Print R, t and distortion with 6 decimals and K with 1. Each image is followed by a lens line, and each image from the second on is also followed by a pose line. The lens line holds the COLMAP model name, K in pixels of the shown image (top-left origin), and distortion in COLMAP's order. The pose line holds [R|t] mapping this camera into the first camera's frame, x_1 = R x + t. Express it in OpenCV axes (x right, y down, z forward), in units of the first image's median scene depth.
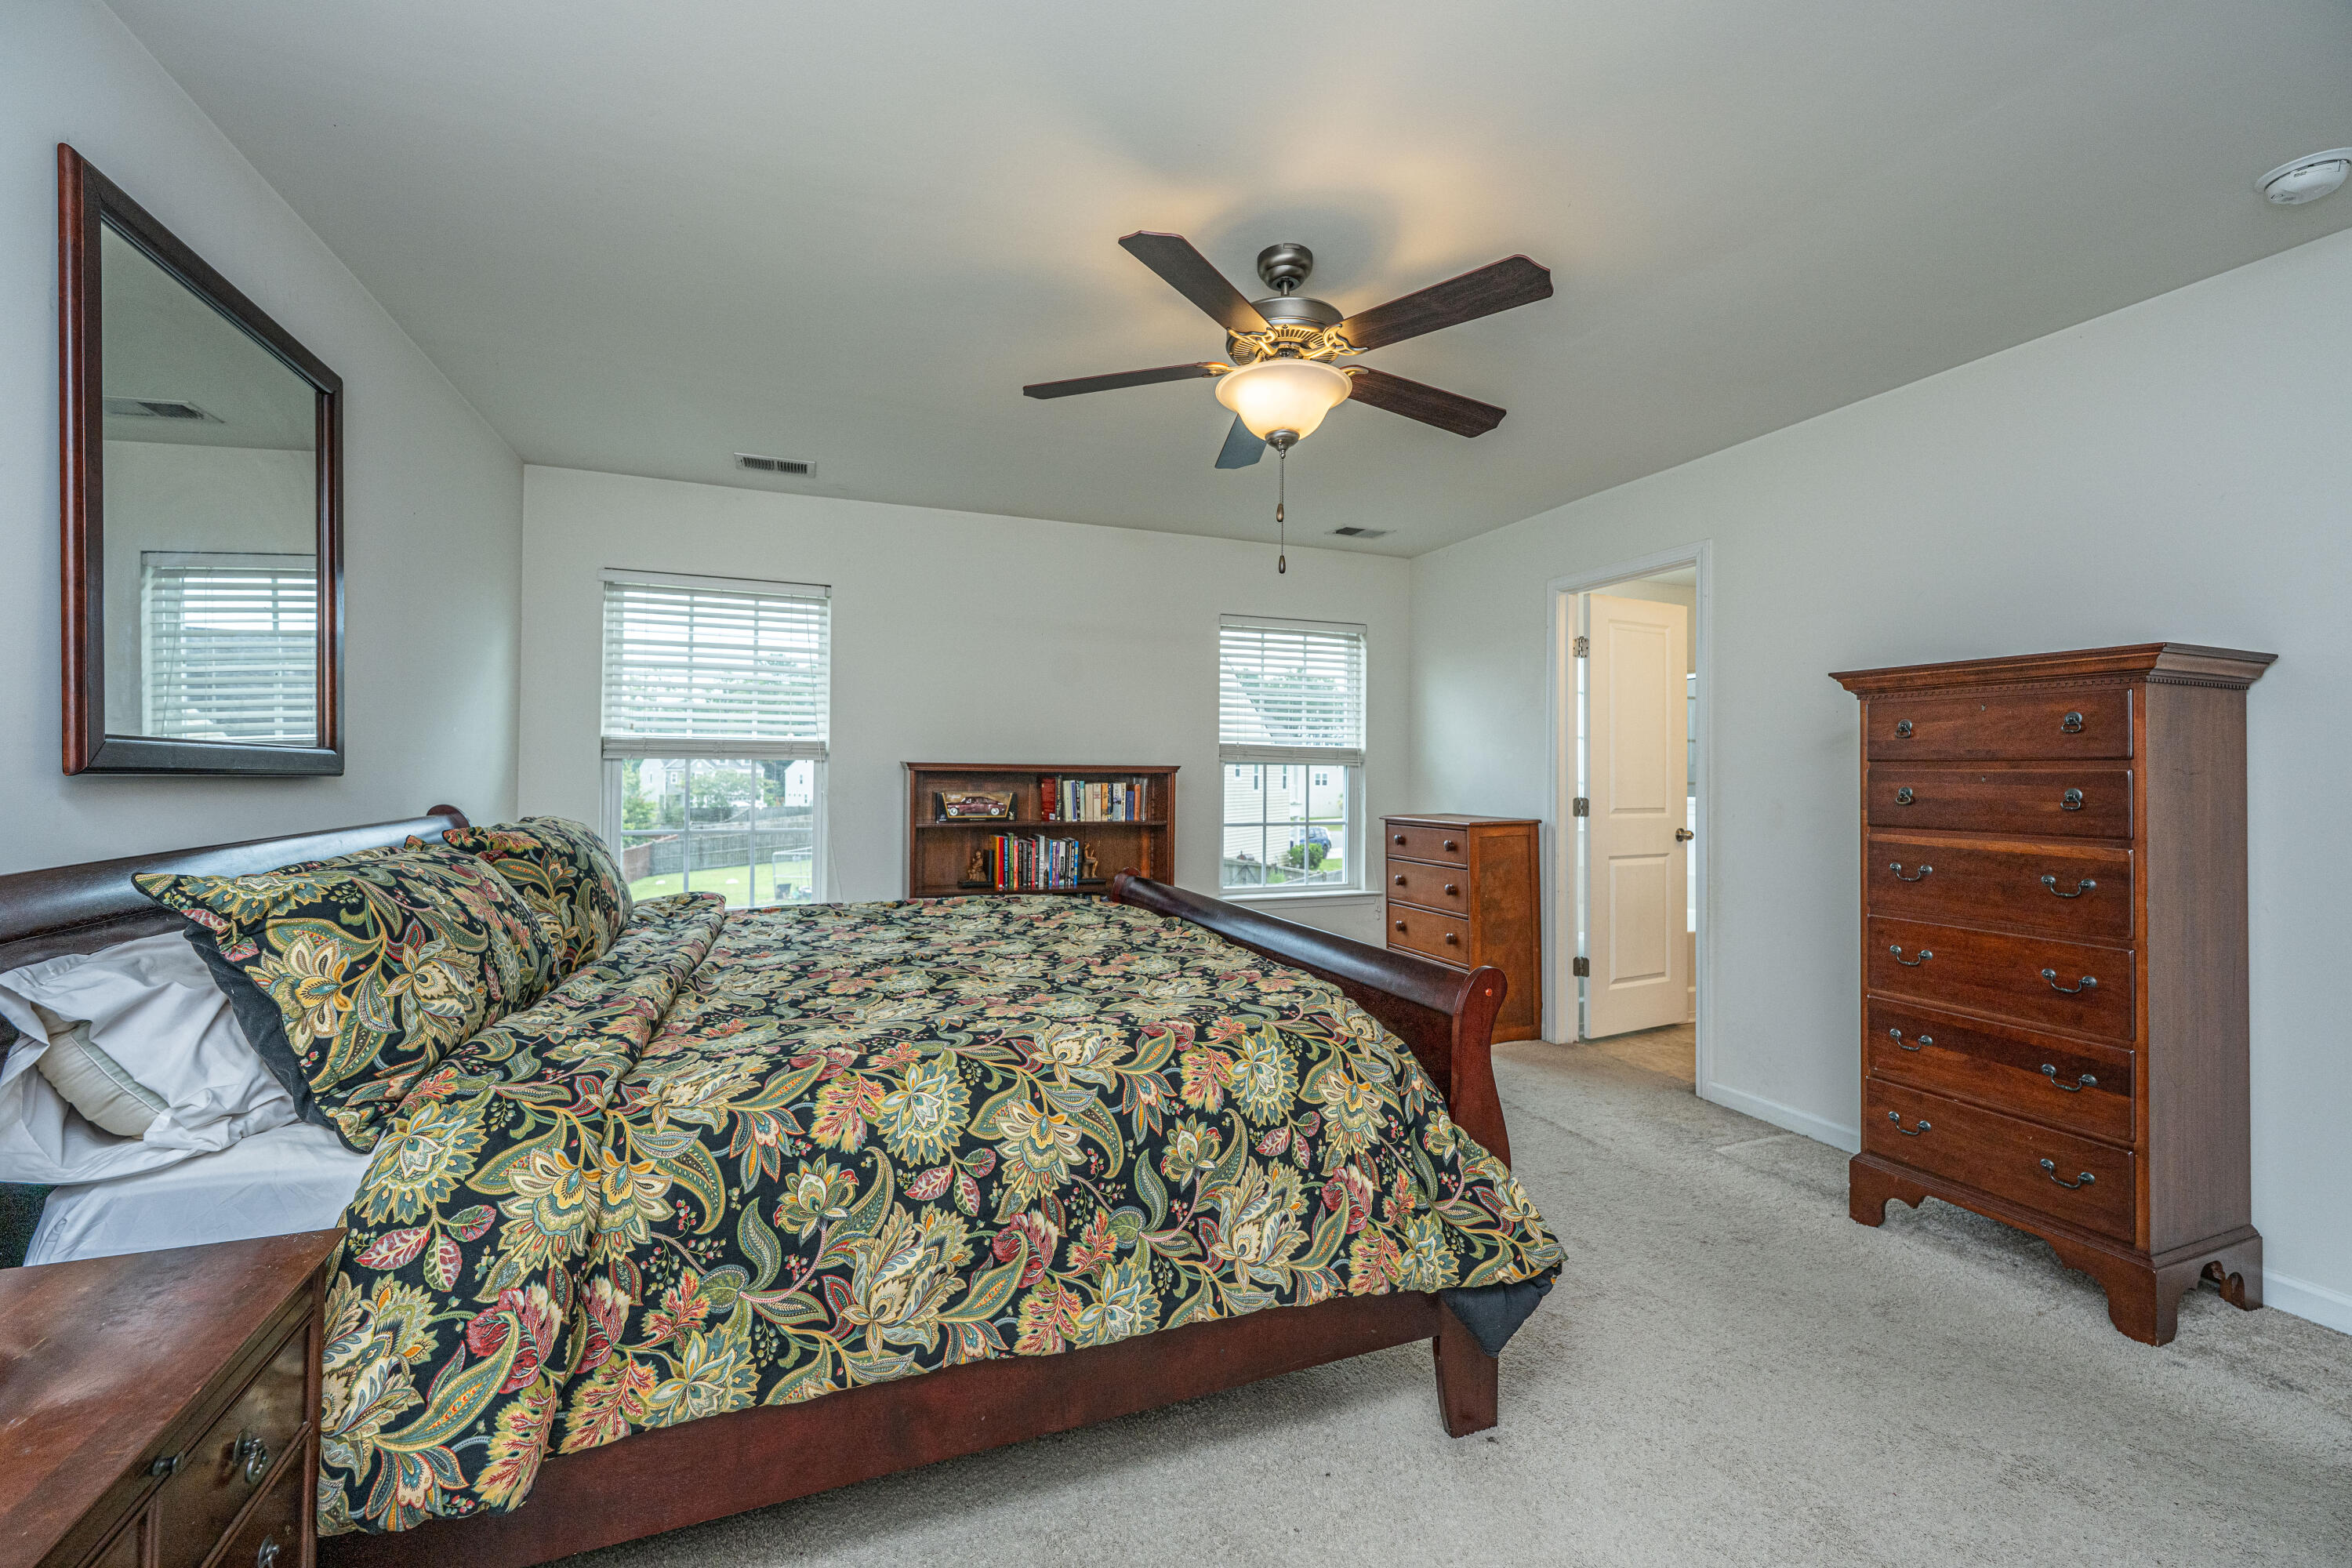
lens RADIAL K [[948.3, 0, 1171.5], [0, 948.3, 776.4], [0, 0, 1]] dist [-0.001419, 0.000198]
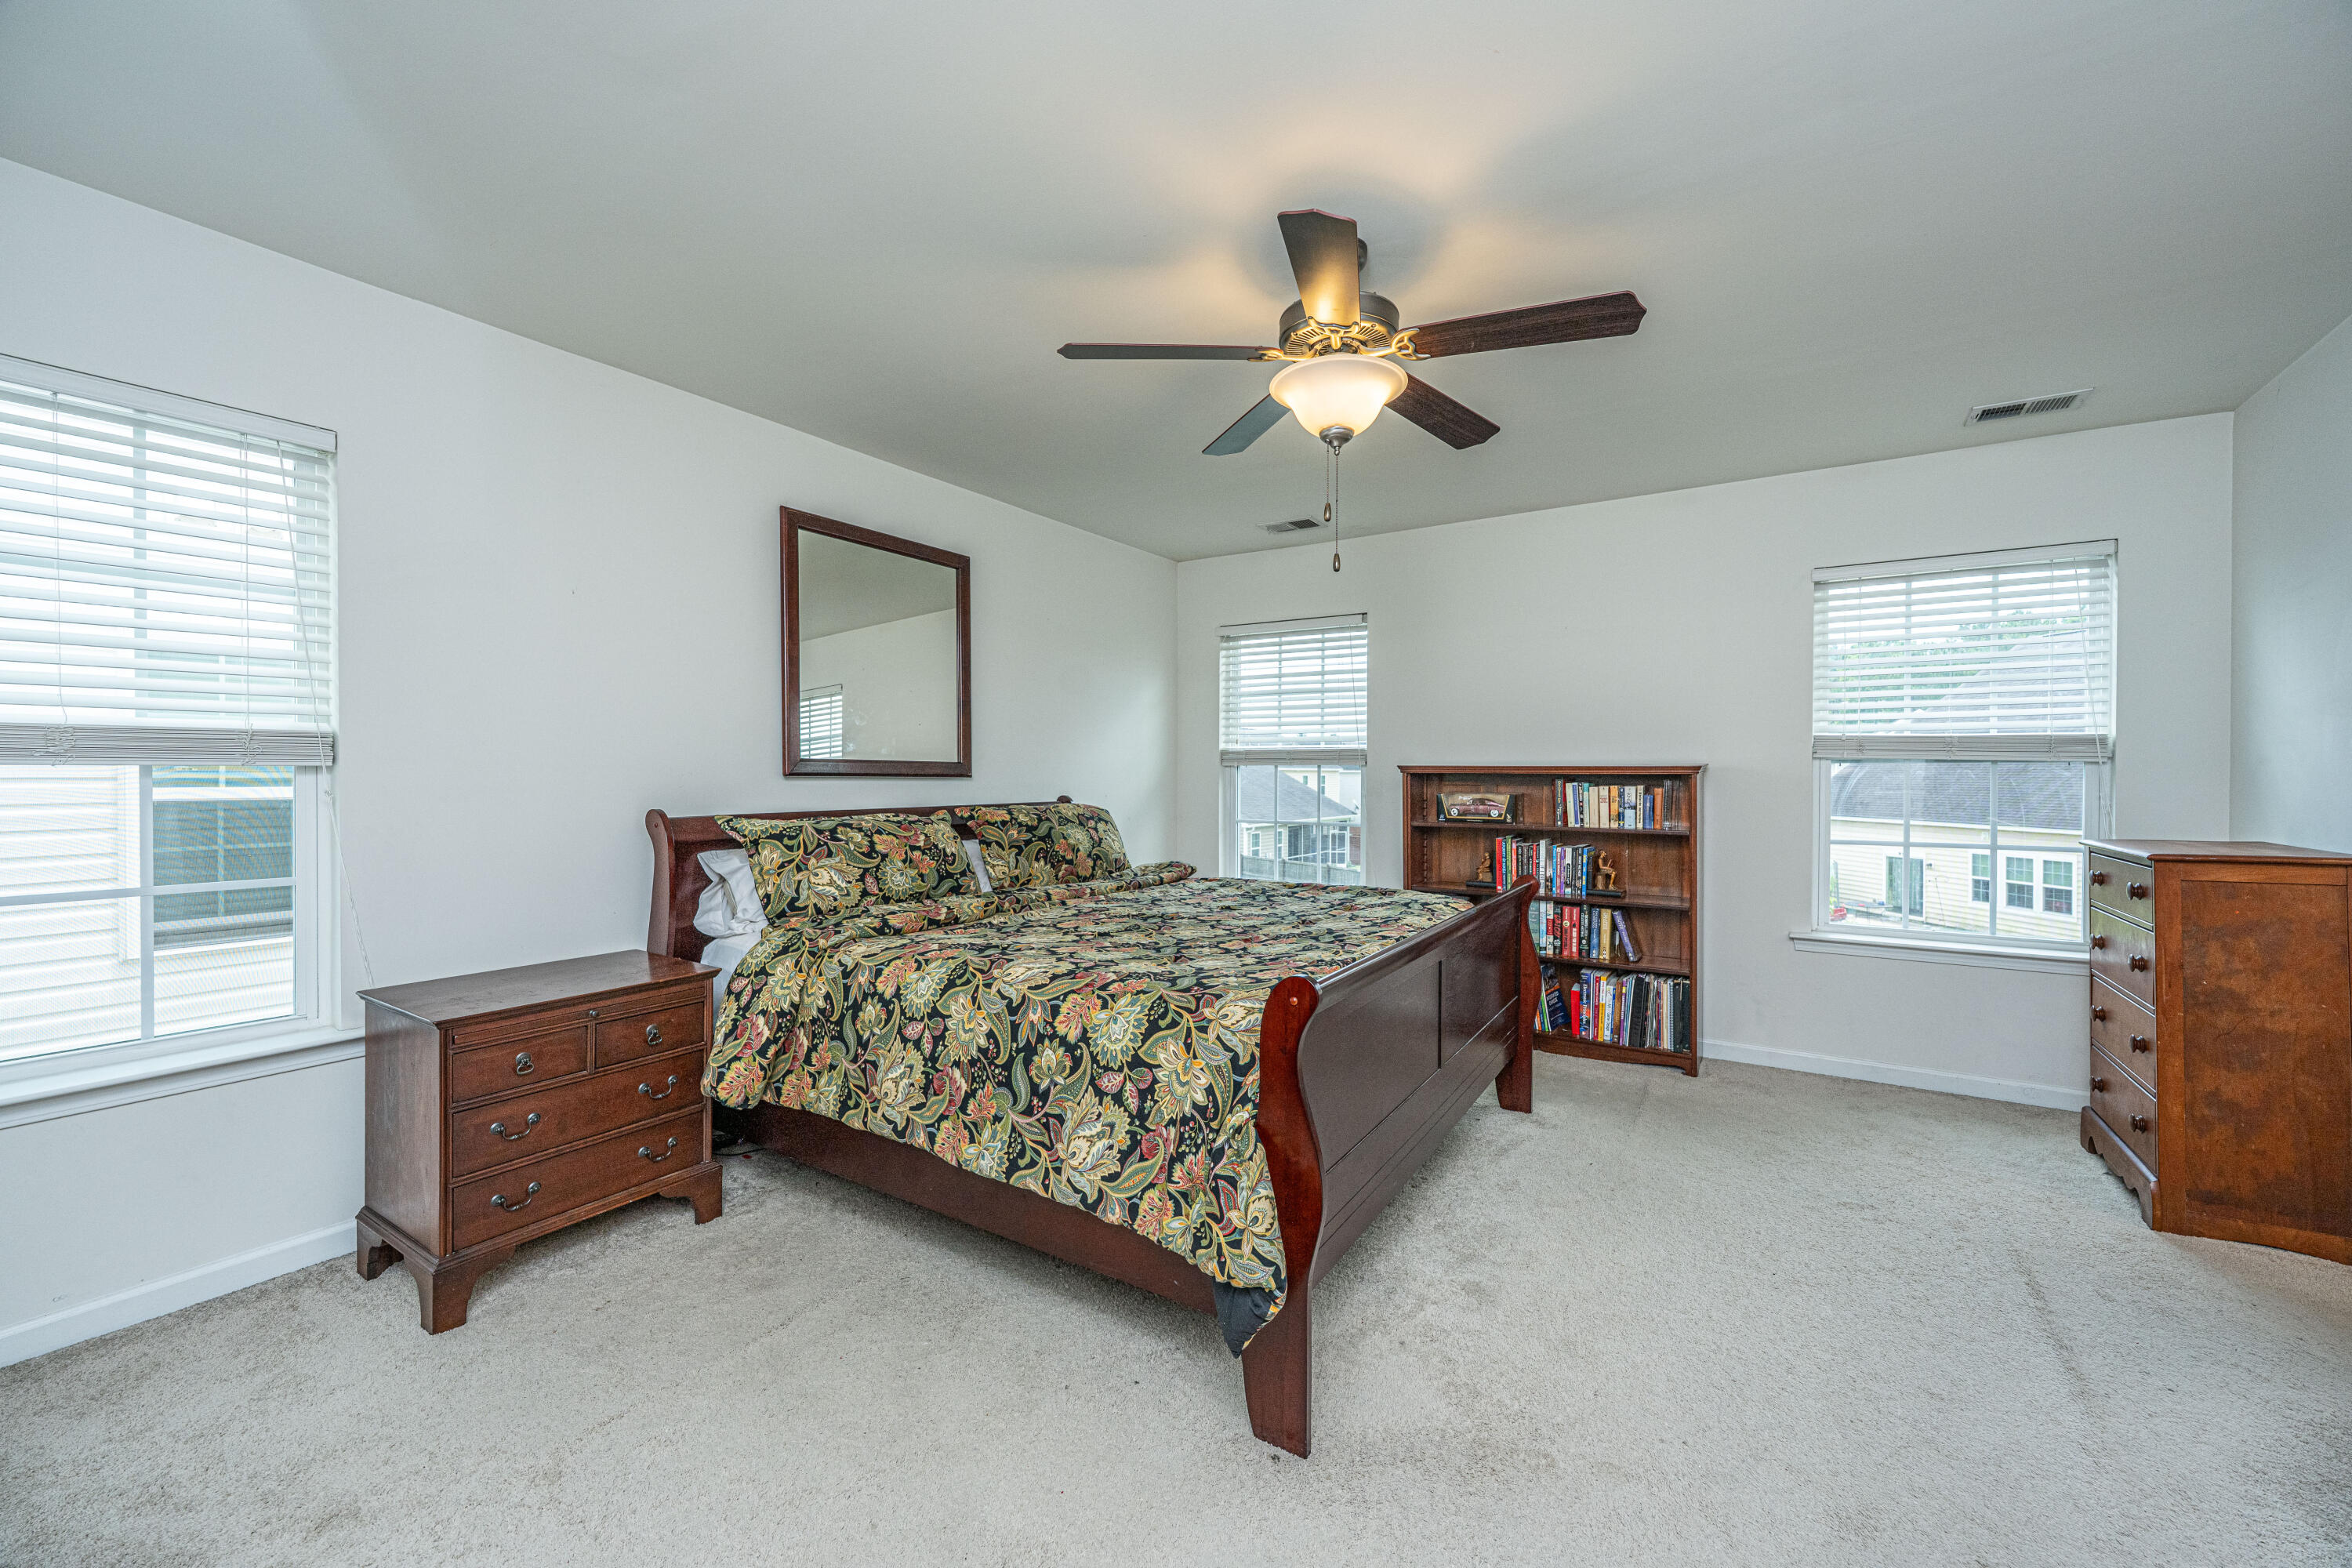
lens RADIAL K [[948.3, 0, 1163.5], [0, 948.3, 788.5], [0, 0, 1]] dist [-0.001419, 0.000198]
pose [[0.568885, 0.006014, -0.822395, 0.962692], [-0.000904, 0.999977, 0.006687, 0.008740], [0.822417, -0.003061, 0.568878, 0.325820]]
